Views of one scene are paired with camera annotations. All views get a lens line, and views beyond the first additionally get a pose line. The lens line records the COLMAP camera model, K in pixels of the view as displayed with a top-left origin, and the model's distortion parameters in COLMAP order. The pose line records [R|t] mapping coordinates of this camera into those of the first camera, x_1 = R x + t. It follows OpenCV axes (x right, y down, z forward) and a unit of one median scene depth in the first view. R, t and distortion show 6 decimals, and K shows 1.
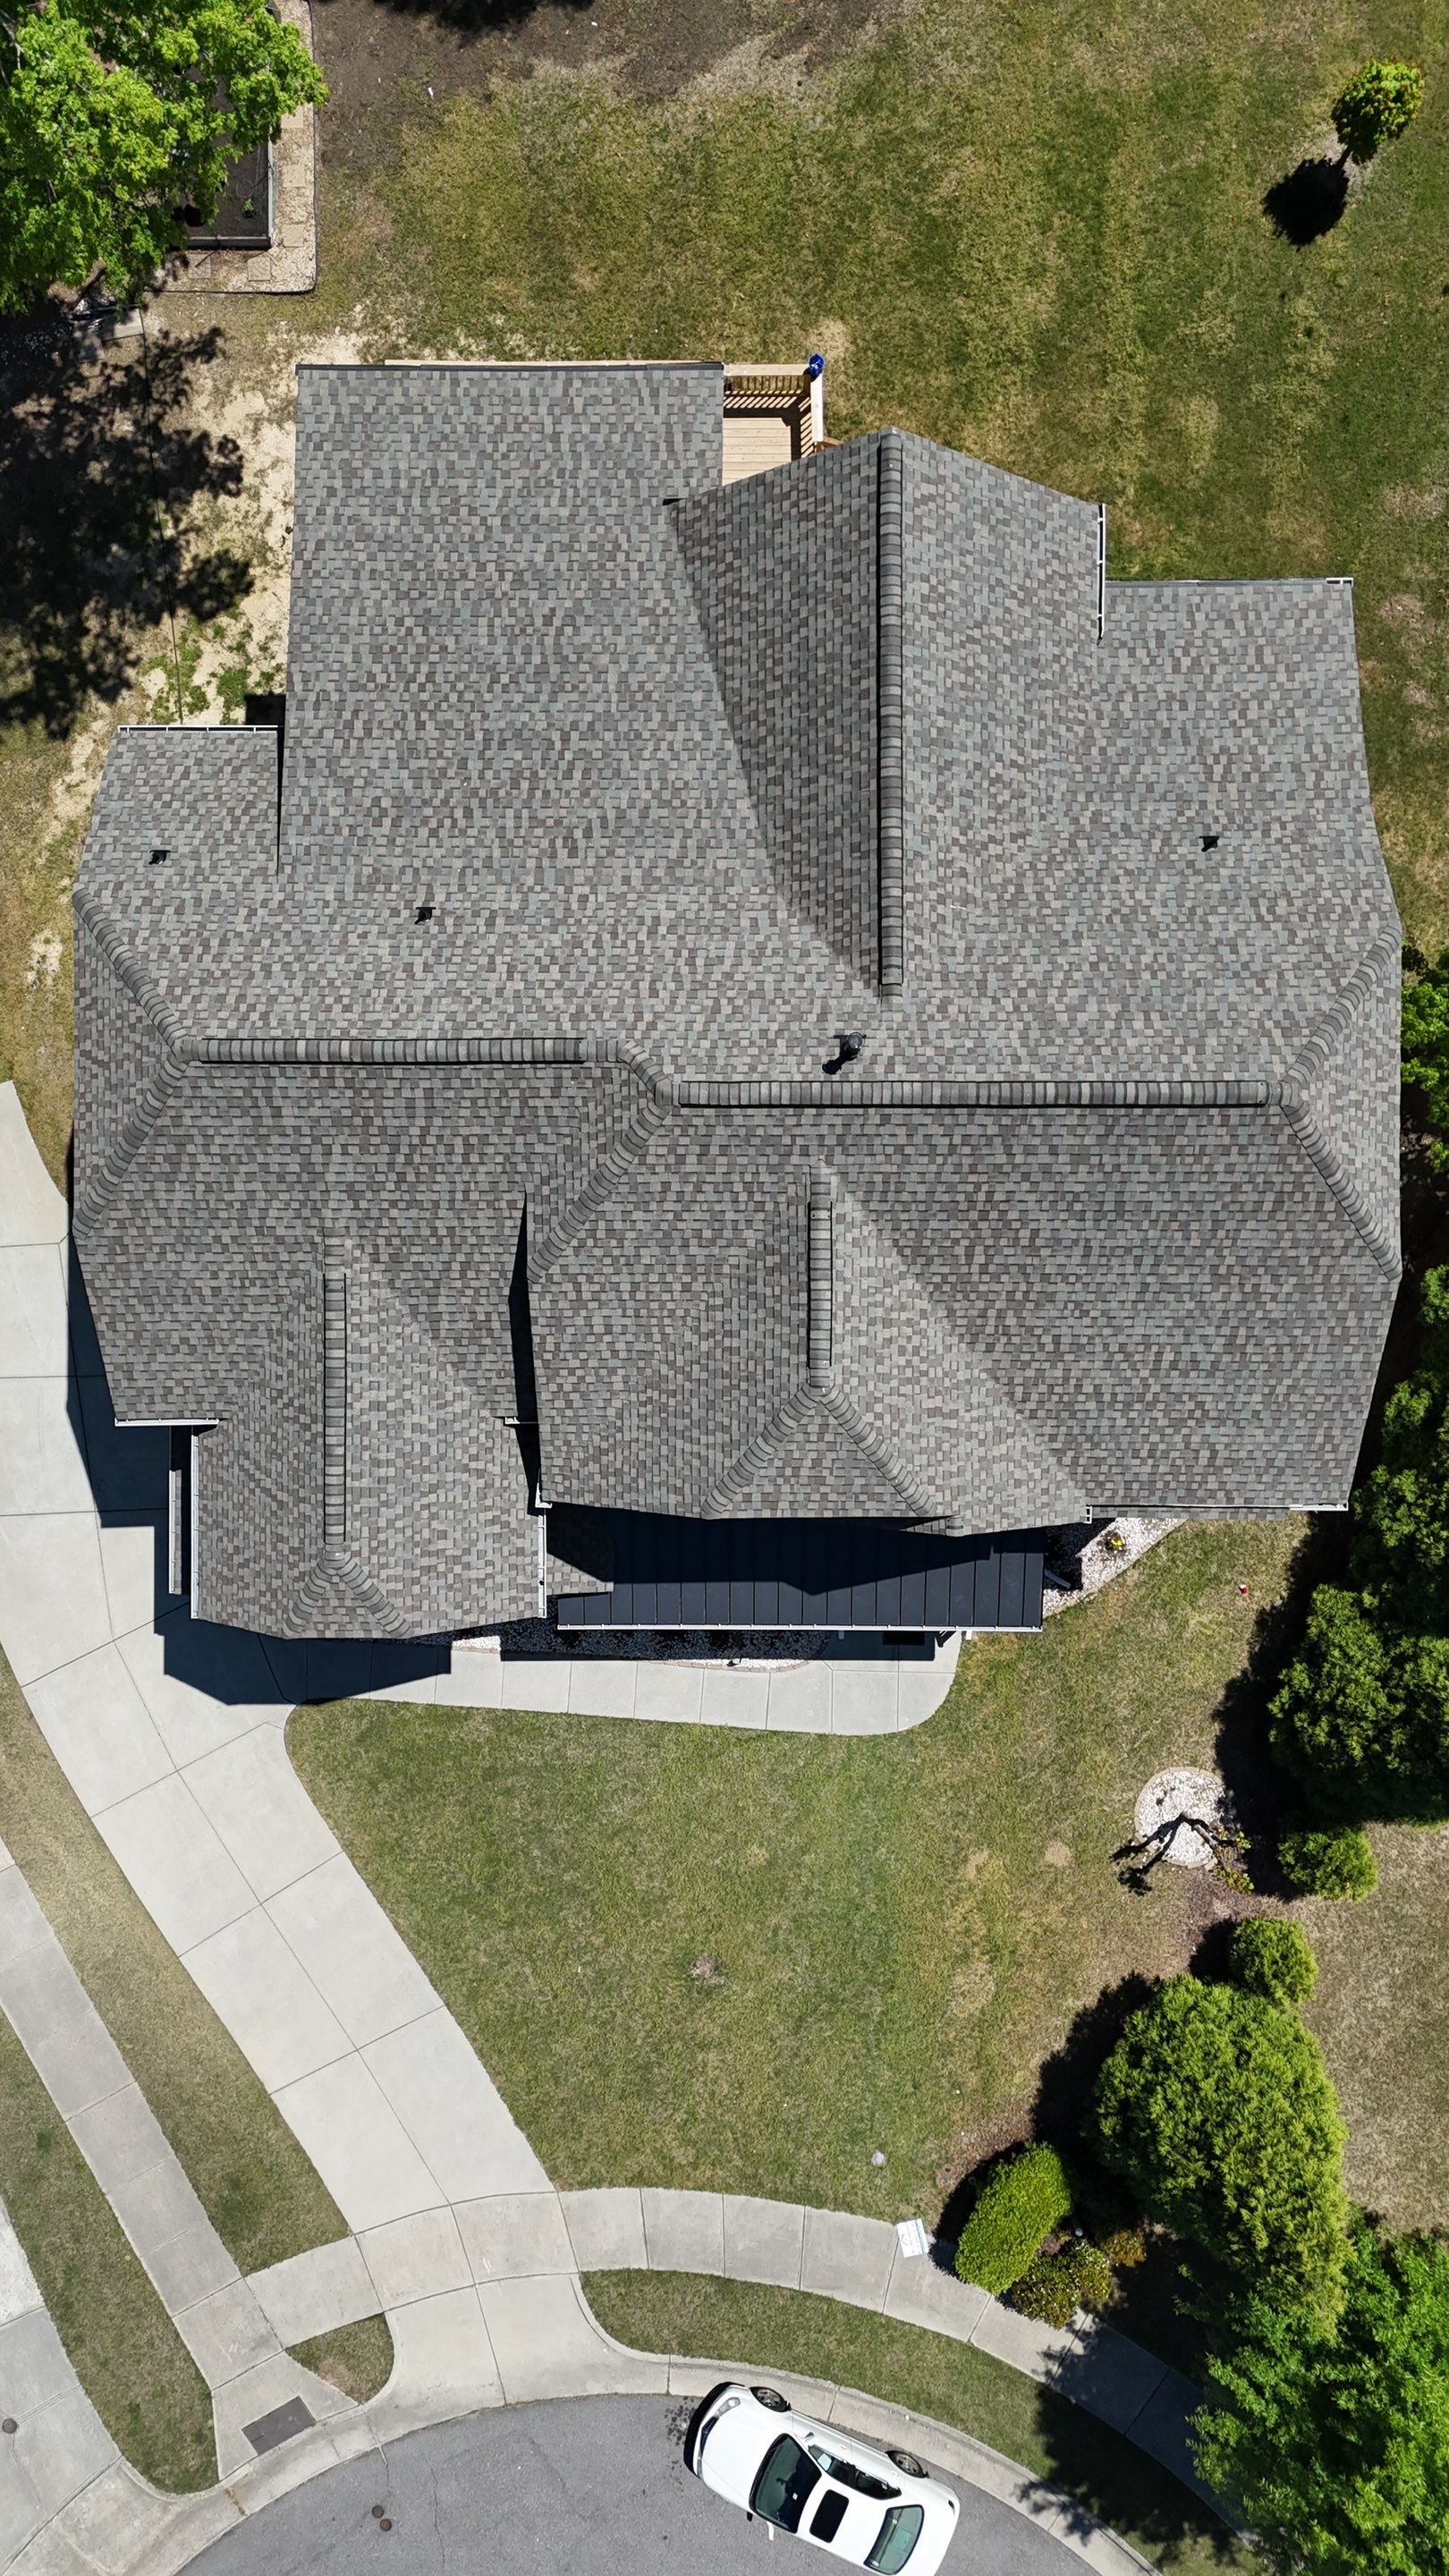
lens RADIAL K [[1887.6, 0, 710.4], [0, 1887.6, 1277.2], [0, 0, 1]] dist [0.052107, -0.021269]
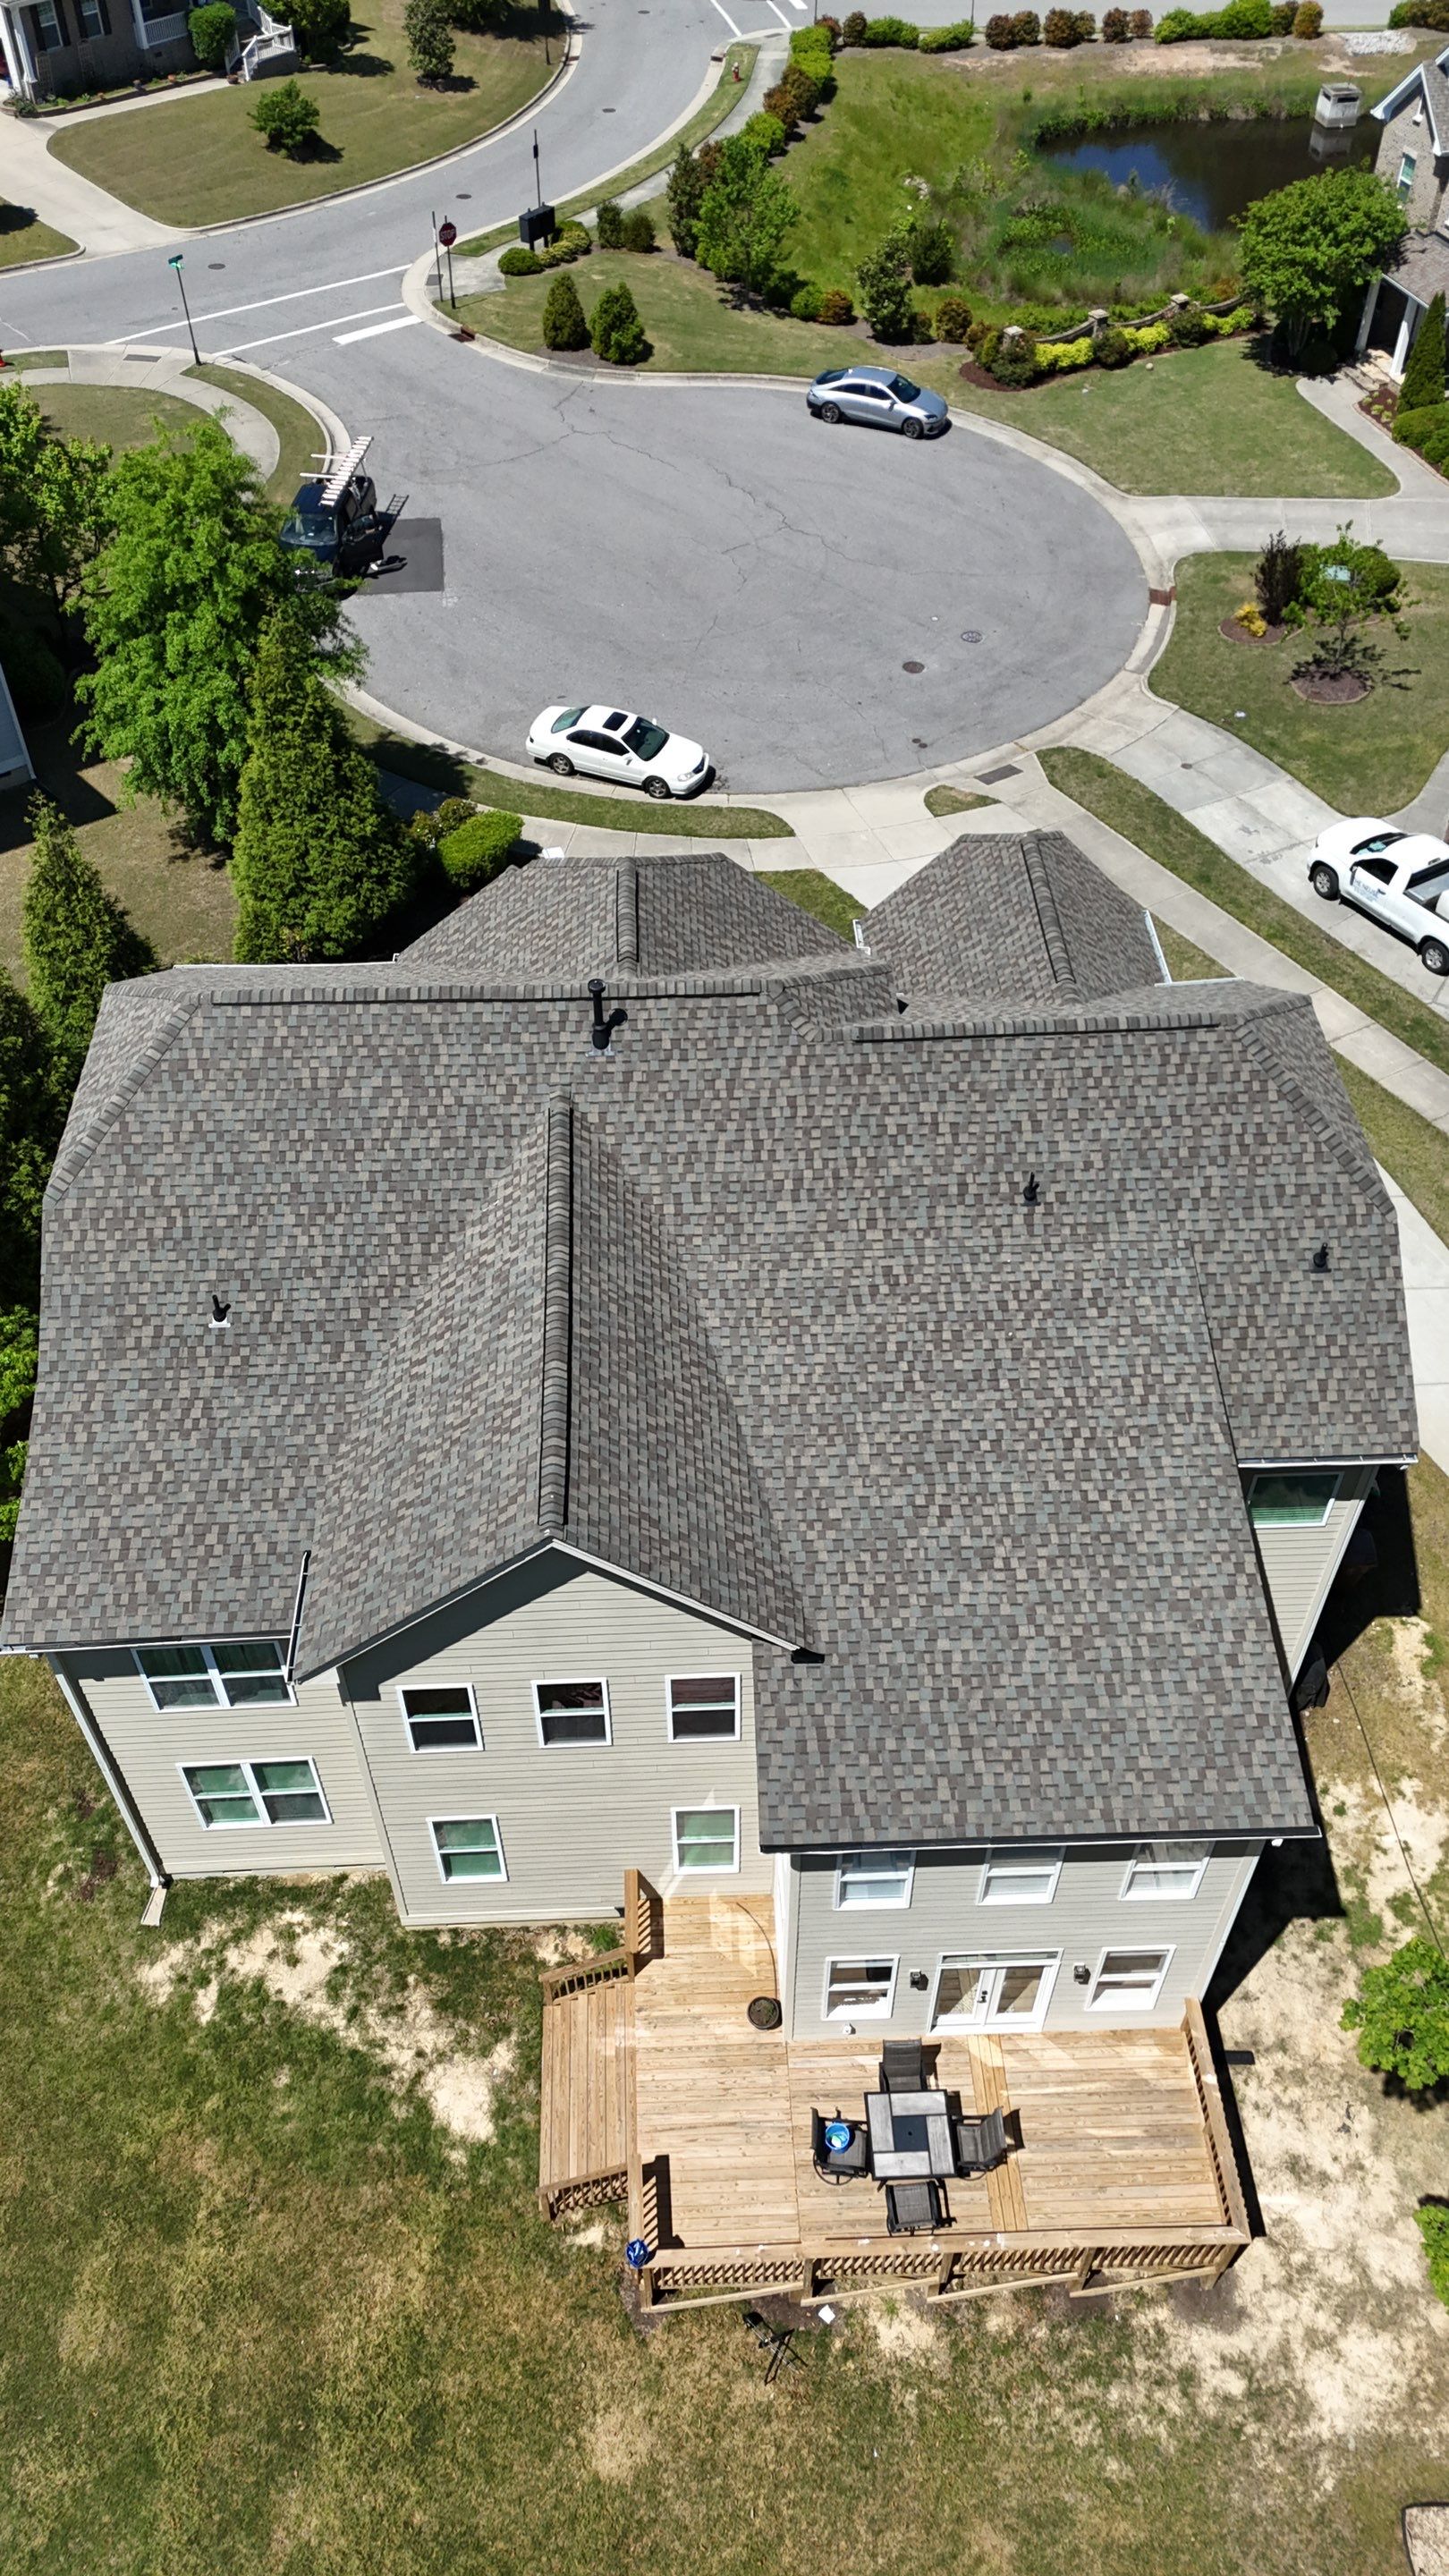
lens RADIAL K [[1887.6, 0, 700.8], [0, 1887.6, 1274.4], [0, 0, 1]] dist [0.052107, -0.021269]
pose [[-0.999237, 0.038676, -0.005484, 0.025755], [-0.031925, -0.727669, 0.685185, -0.829427], [0.022510, 0.684837, 0.728348, 0.285918]]
